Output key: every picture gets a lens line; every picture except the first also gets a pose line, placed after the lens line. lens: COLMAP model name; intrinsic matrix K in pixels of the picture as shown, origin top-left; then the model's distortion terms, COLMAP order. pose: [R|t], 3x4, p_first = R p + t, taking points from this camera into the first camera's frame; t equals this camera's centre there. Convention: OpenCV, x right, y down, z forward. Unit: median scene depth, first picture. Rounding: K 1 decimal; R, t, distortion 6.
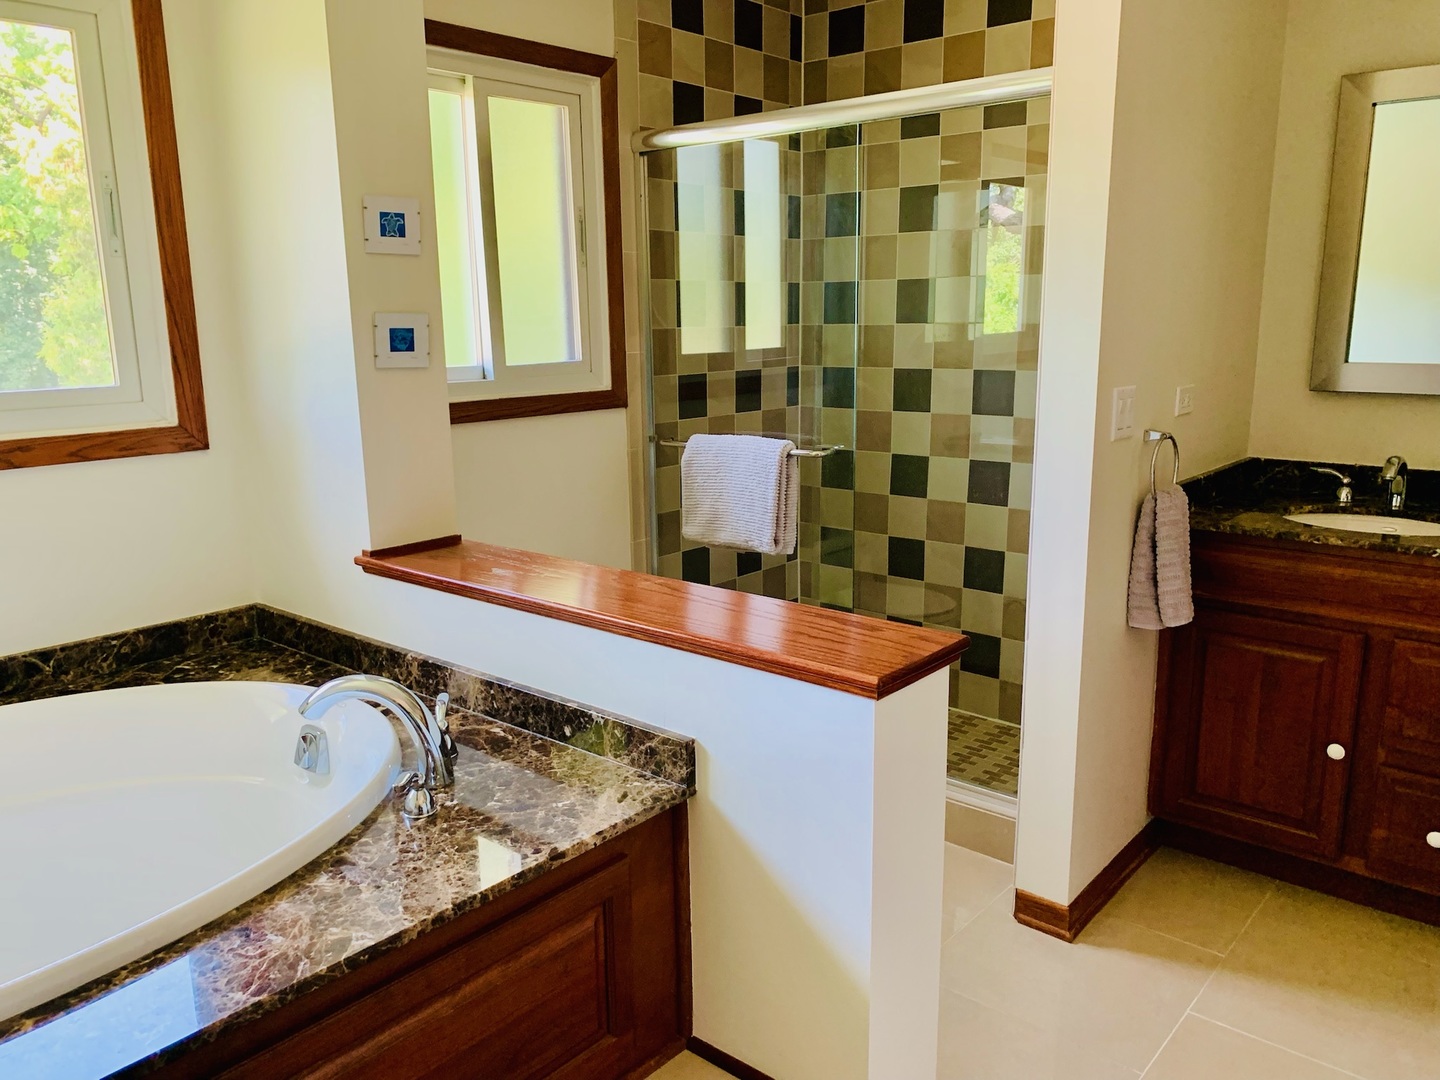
lens RADIAL K [[1107.6, 0, 729.8], [0, 1107.6, 541.1], [0, 0, 1]] dist [0.011456, 0.011369]
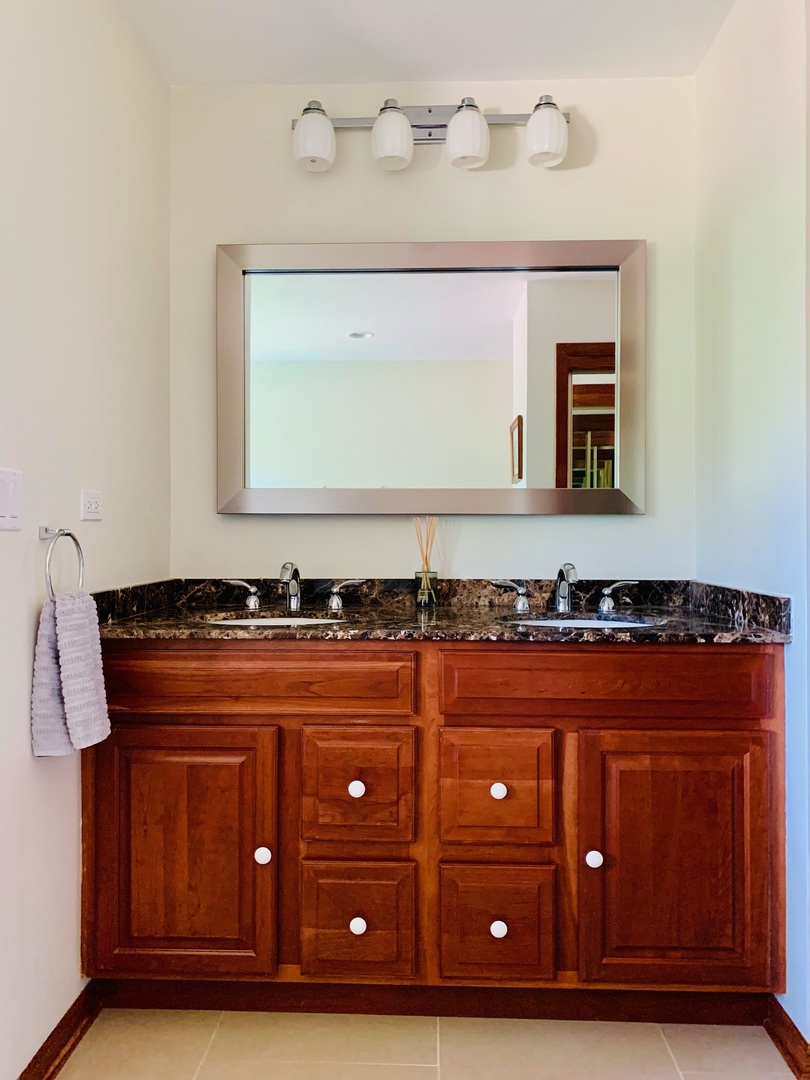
lens RADIAL K [[830.7, 0, 406.0], [0, 830.7, 543.3], [0, 0, 1]] dist [0.011456, 0.011369]
pose [[0.789246, 0.007139, 0.614035, 0.191454], [0.118453, 0.979383, -0.163640, 0.055306], [-0.602544, 0.201886, 0.772129, 0.304131]]
